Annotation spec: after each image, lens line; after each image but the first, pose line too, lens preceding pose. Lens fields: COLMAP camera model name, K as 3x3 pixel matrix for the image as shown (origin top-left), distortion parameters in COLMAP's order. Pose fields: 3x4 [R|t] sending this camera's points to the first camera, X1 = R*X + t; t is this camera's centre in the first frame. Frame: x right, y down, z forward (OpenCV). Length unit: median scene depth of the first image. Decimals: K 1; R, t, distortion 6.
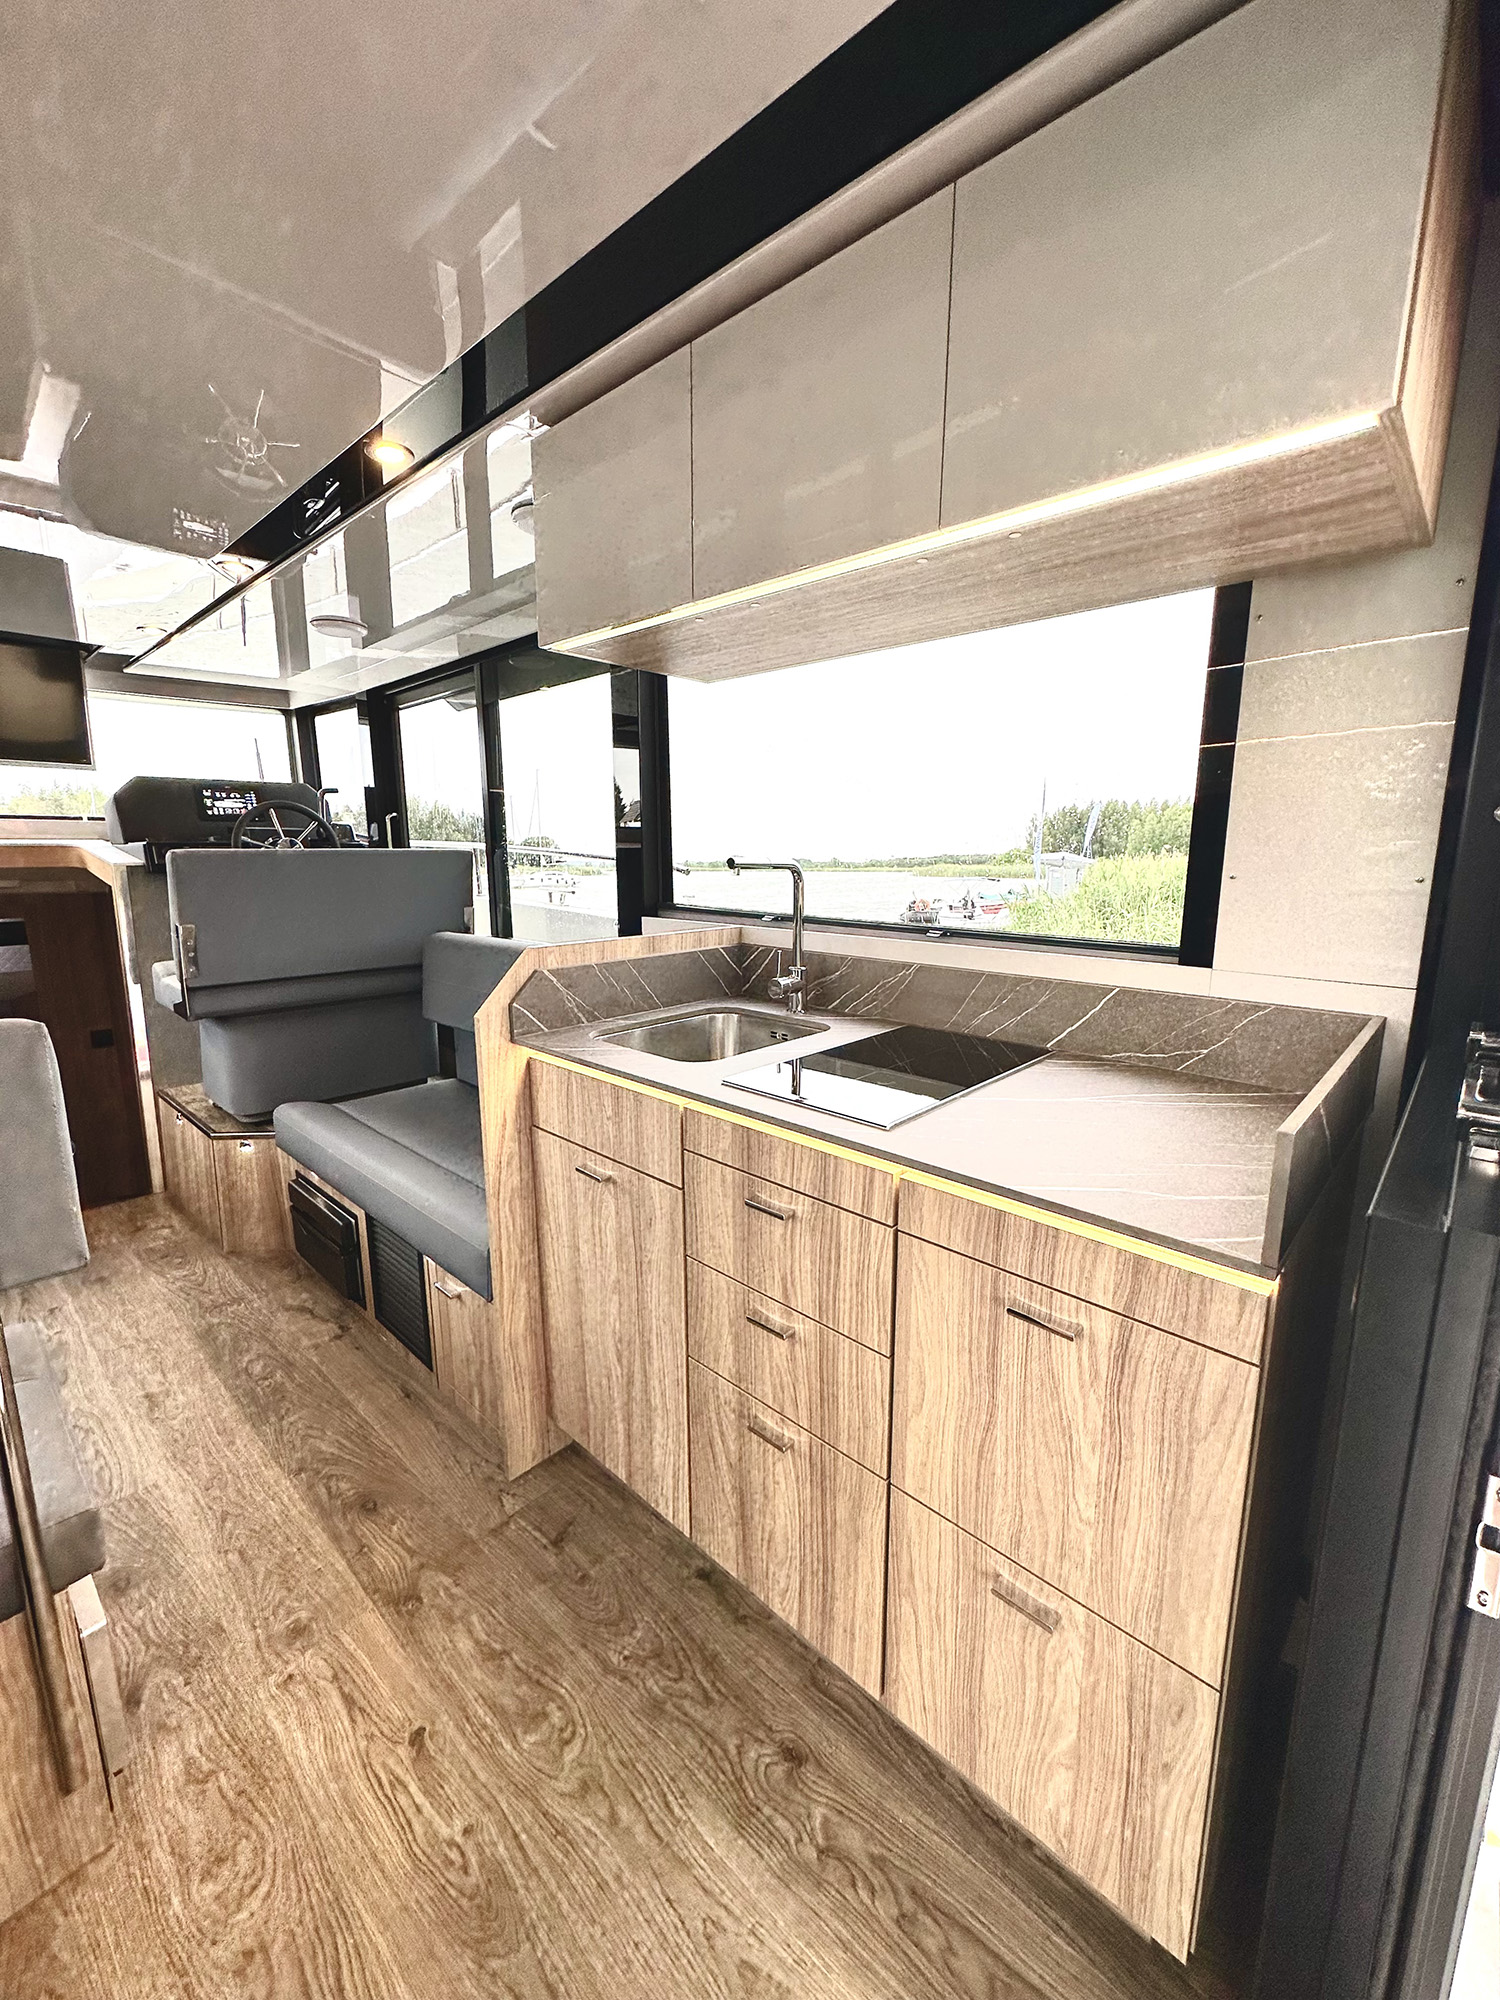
lens RADIAL K [[798.8, 0, 748.6], [0, 798.8, 999.8], [0, 0, 1]] dist [-0.002442, 0.000431]
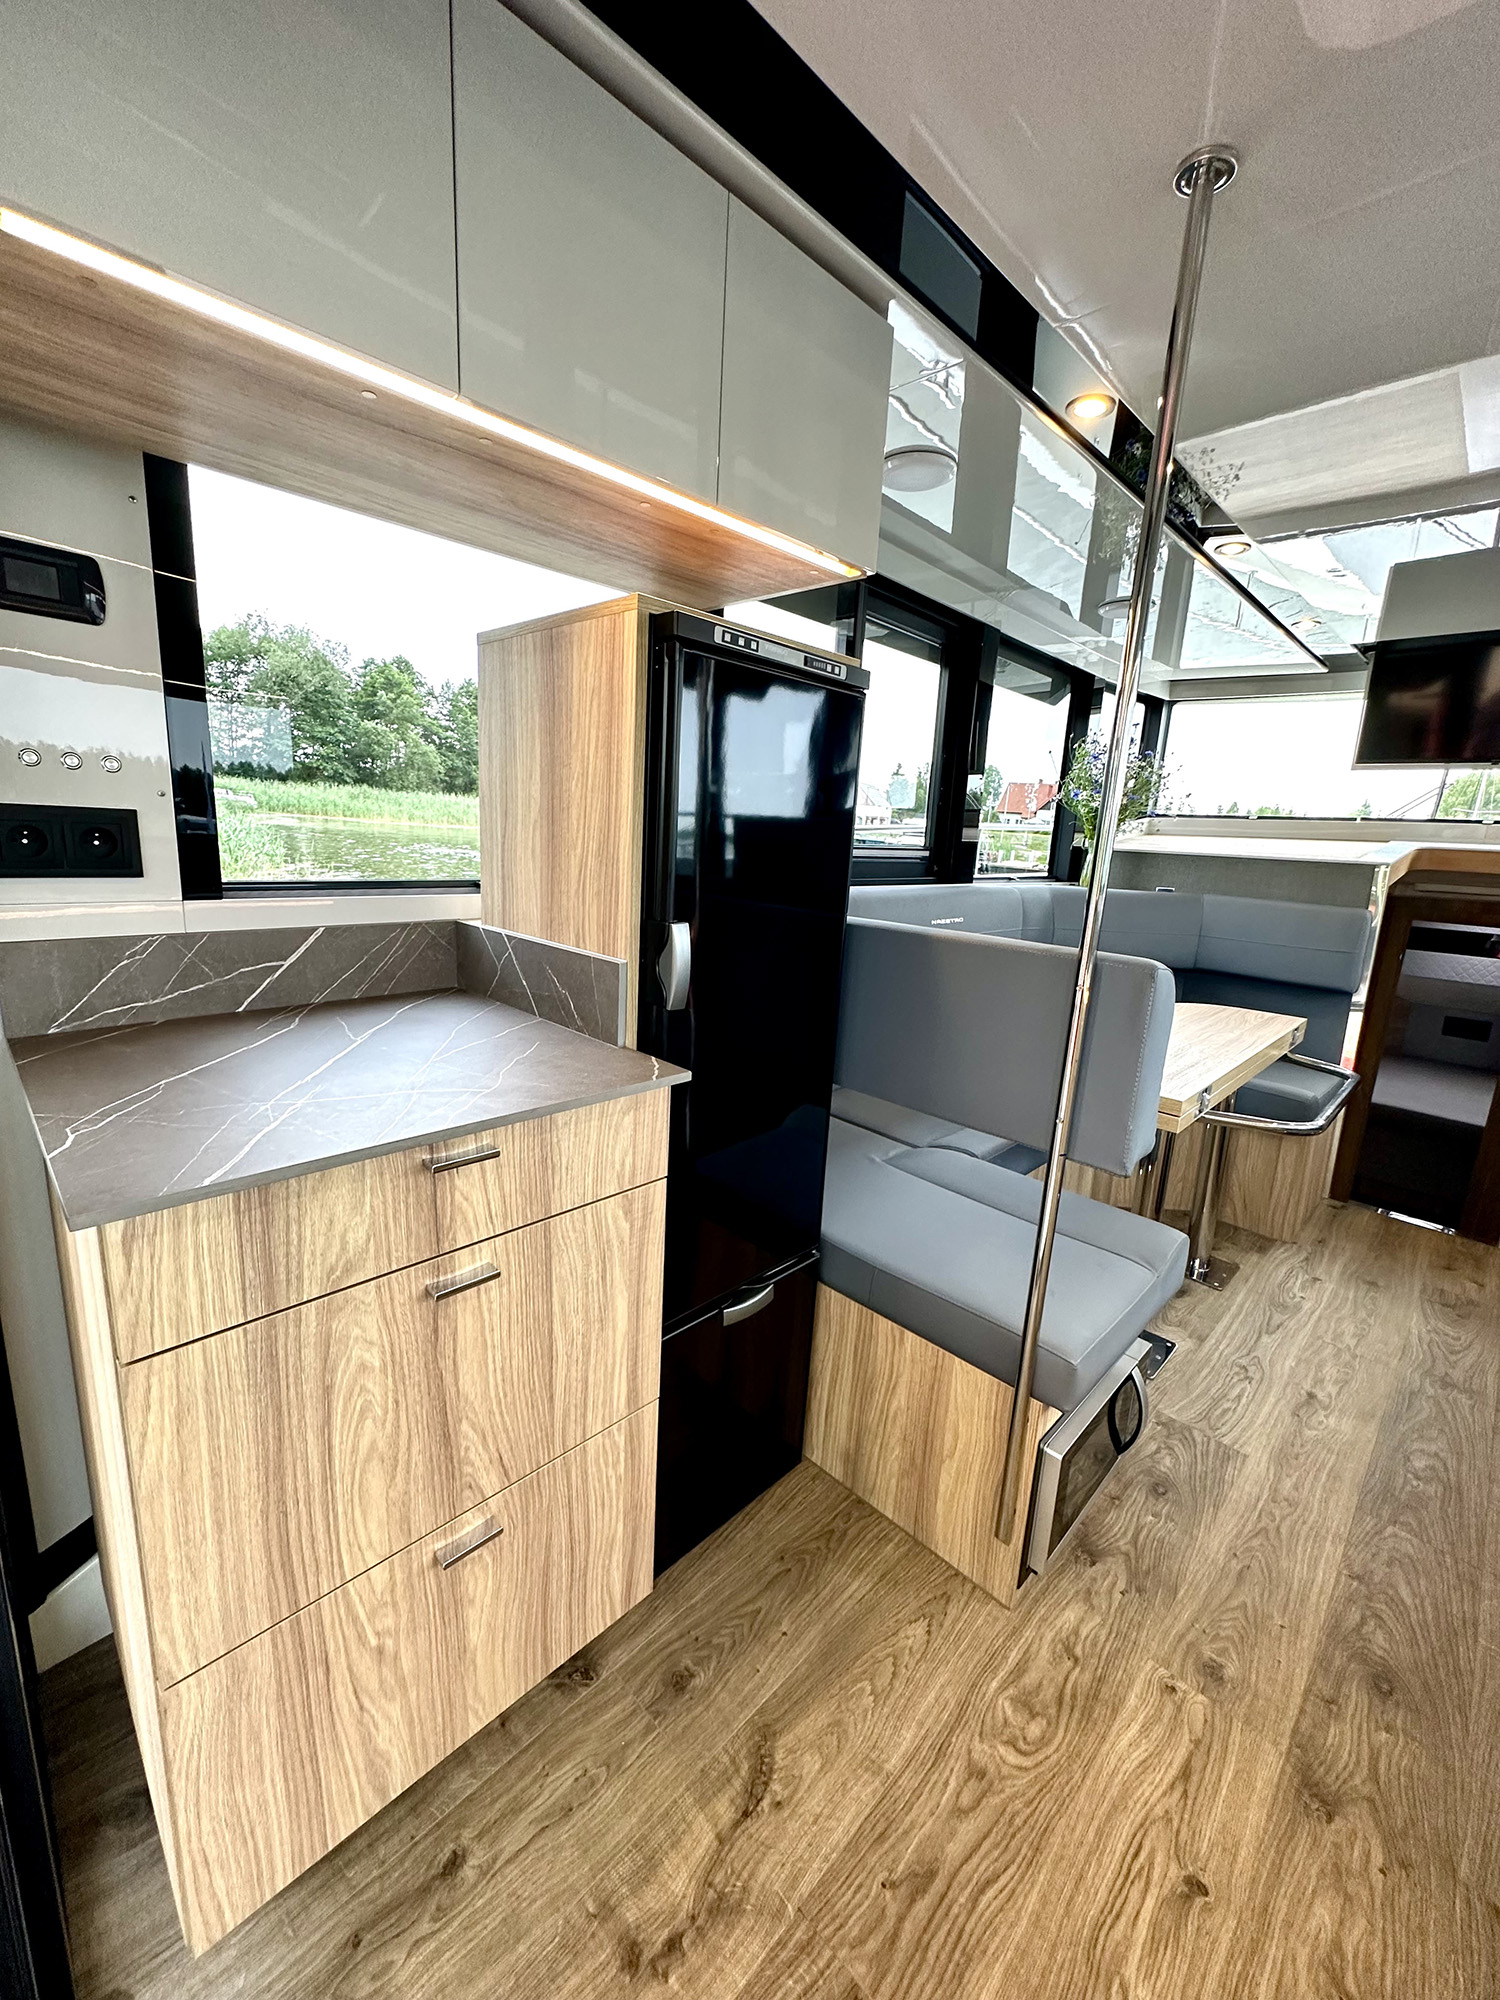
lens RADIAL K [[798.8, 0, 748.6], [0, 798.8, 999.8], [0, 0, 1]] dist [-0.002442, 0.000431]
pose [[-0.036170, 0.209133, -0.977218, 0.172579], [-0.233190, 0.949097, 0.211746, -0.019245], [0.971758, 0.235536, 0.014439, 0.242409]]
